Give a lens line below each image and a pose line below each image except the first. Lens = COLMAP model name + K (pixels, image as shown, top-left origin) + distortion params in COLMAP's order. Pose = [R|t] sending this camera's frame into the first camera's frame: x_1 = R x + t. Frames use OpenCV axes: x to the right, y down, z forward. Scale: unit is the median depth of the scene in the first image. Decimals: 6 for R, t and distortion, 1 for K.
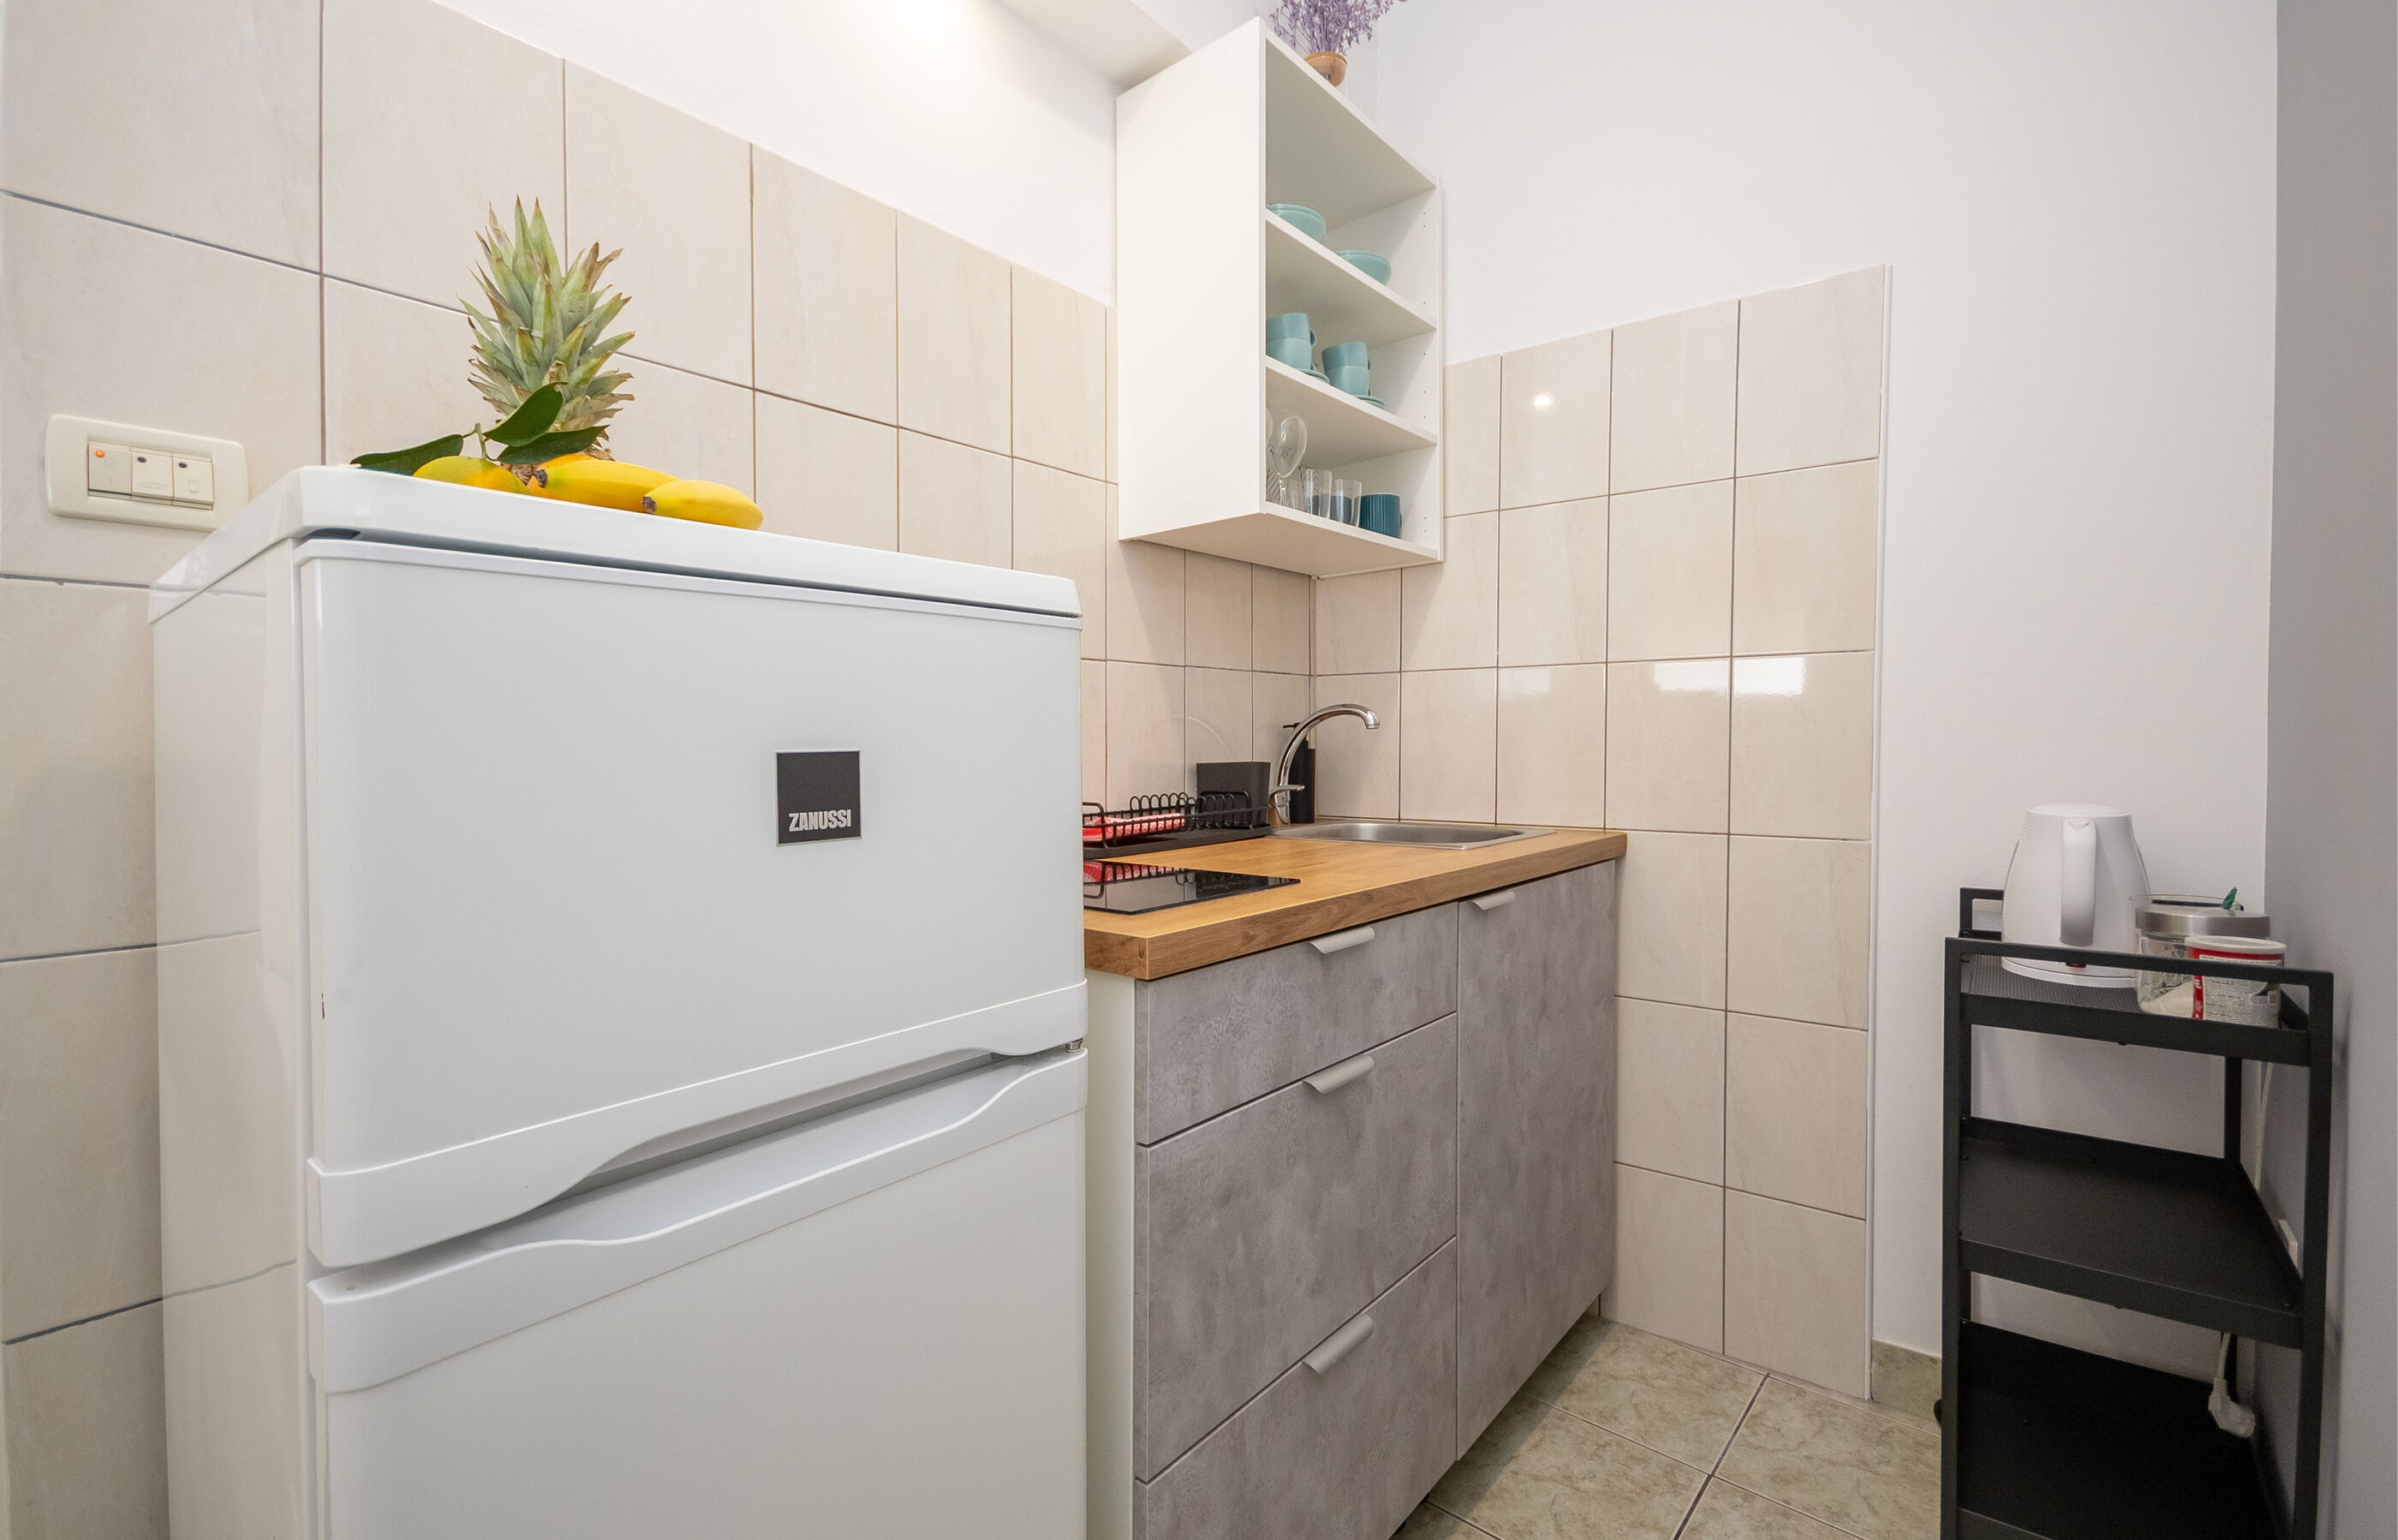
lens RADIAL K [[1040.9, 0, 1205.5], [0, 1040.9, 756.7], [0, 0, 1]] dist [0.013573, 0.000364]
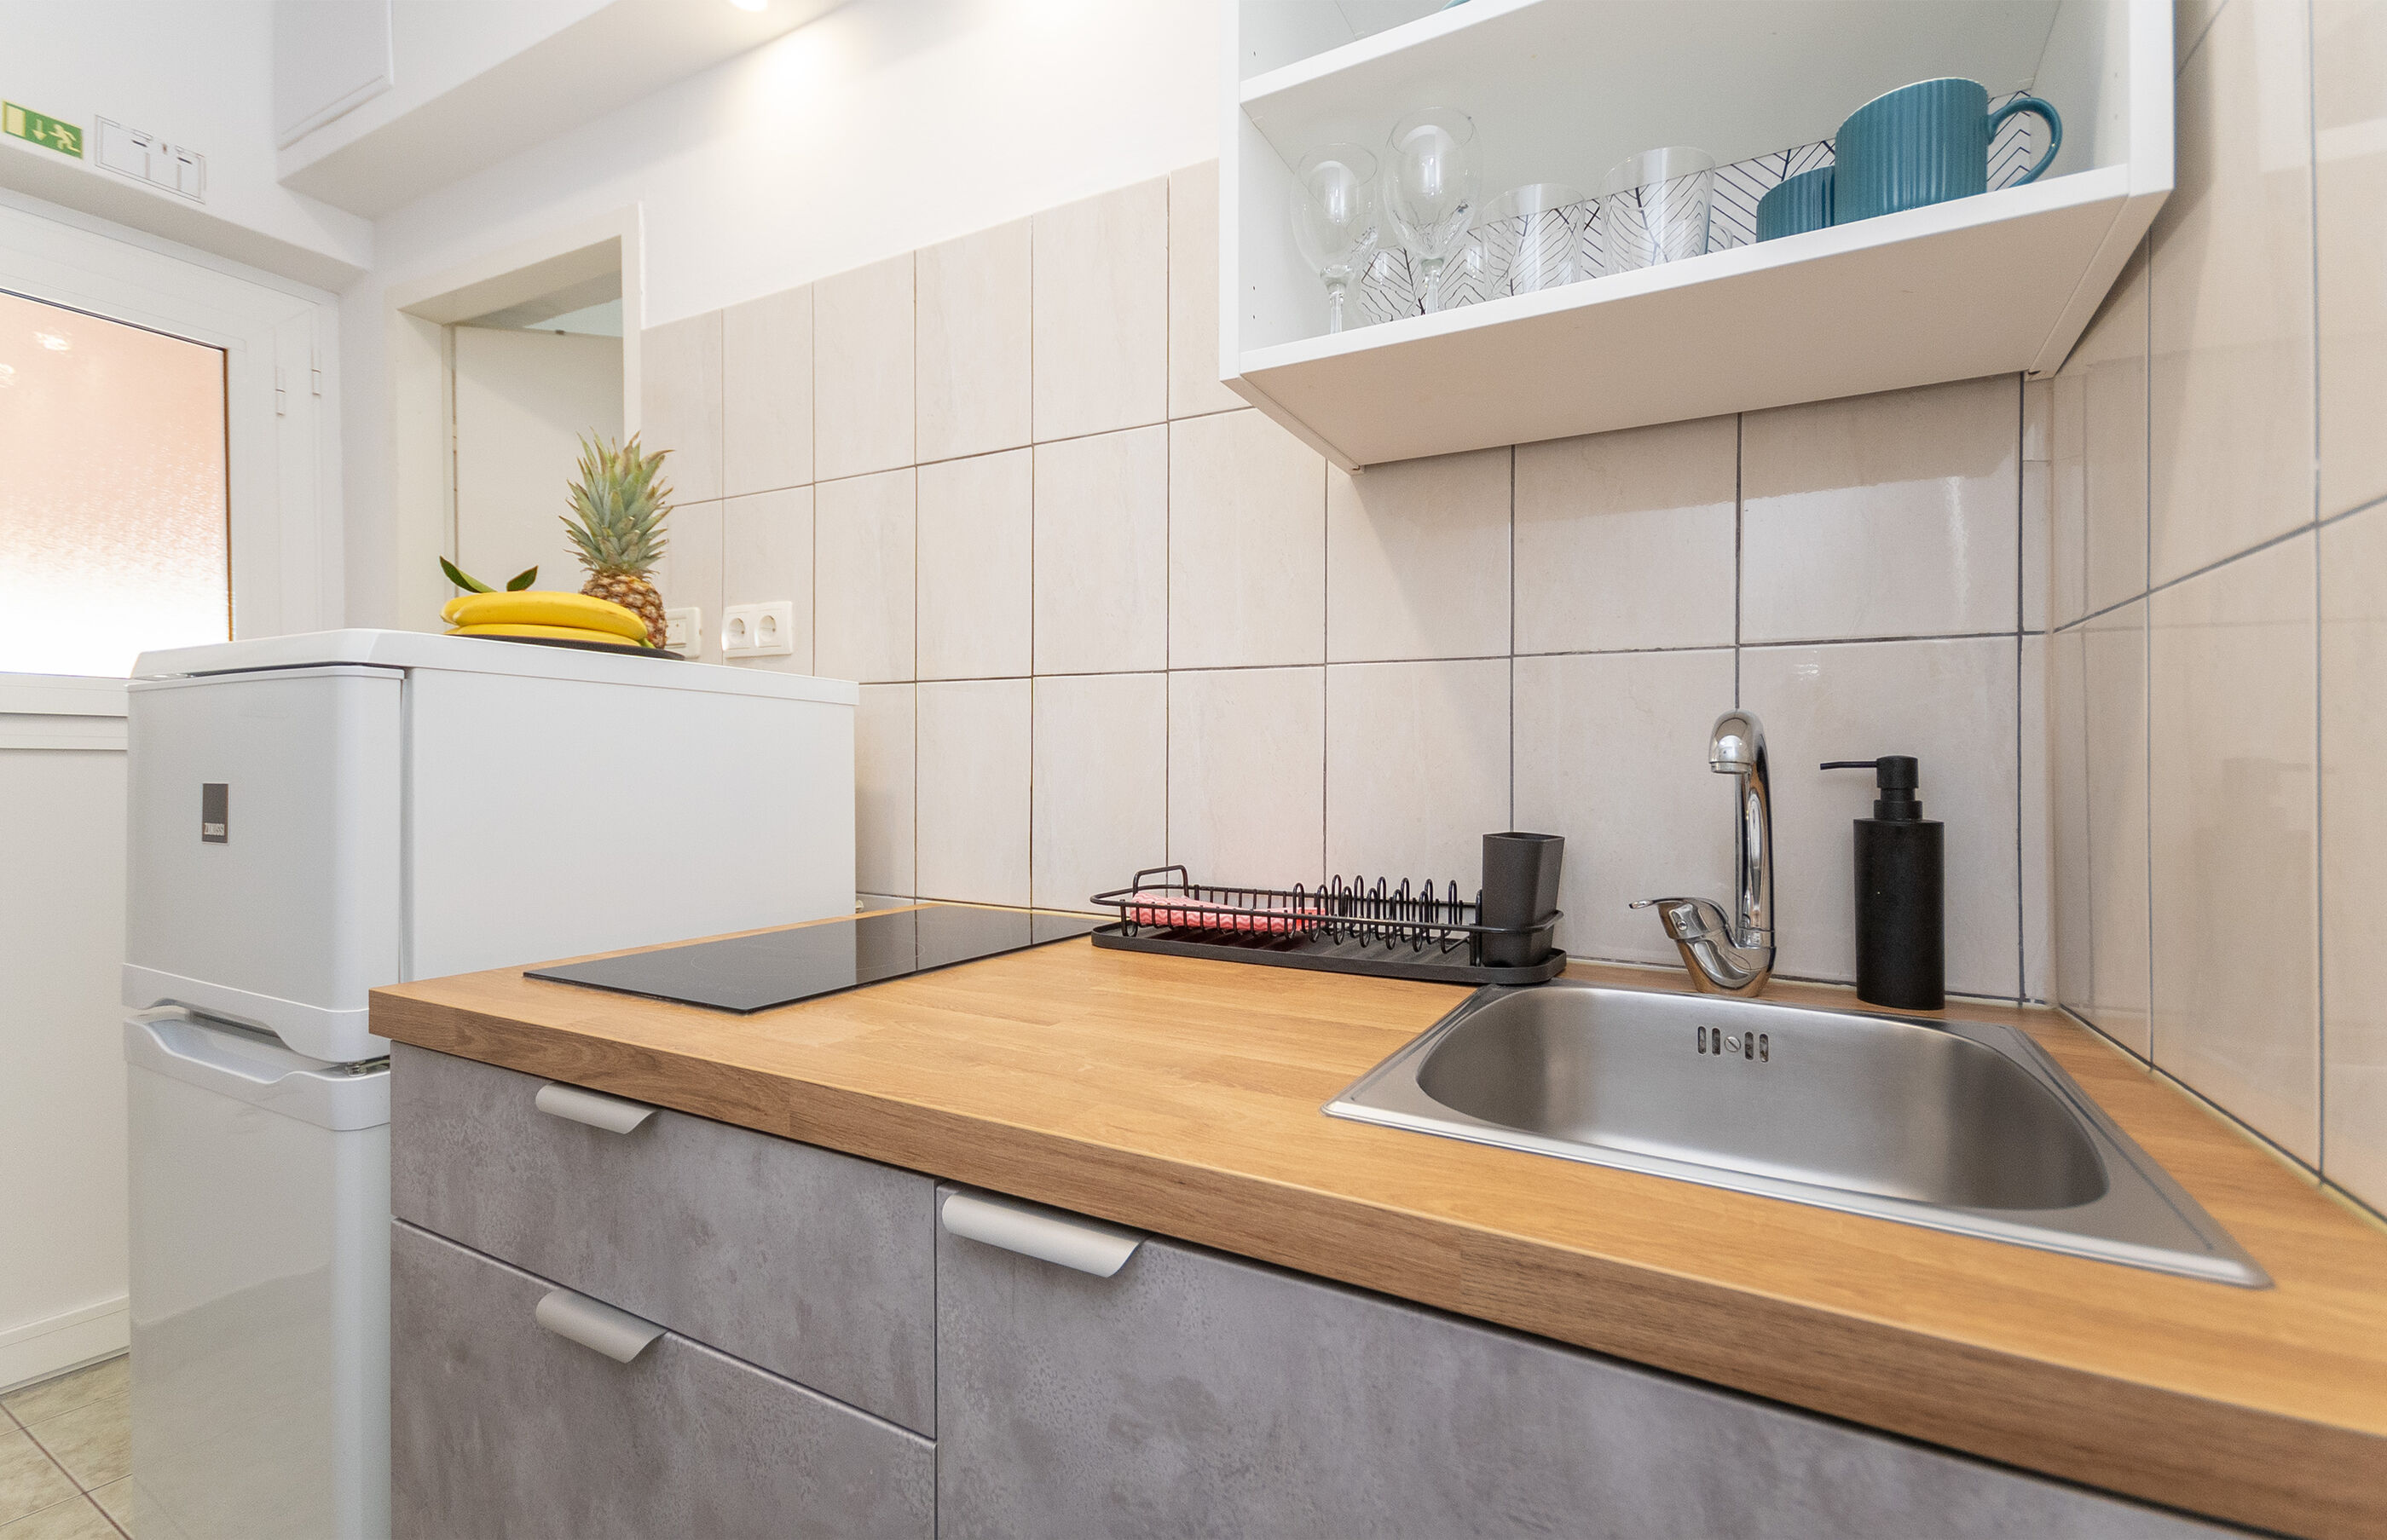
lens RADIAL K [[1035.9, 0, 1194.9], [0, 1035.9, 765.6], [0, 0, 1]] dist [0.013573, 0.000364]
pose [[0.198595, 0.002310, -0.980079, 0.808436], [-0.028368, 0.999592, -0.003392, -0.038177], [0.979671, 0.028476, 0.198579, 1.210016]]
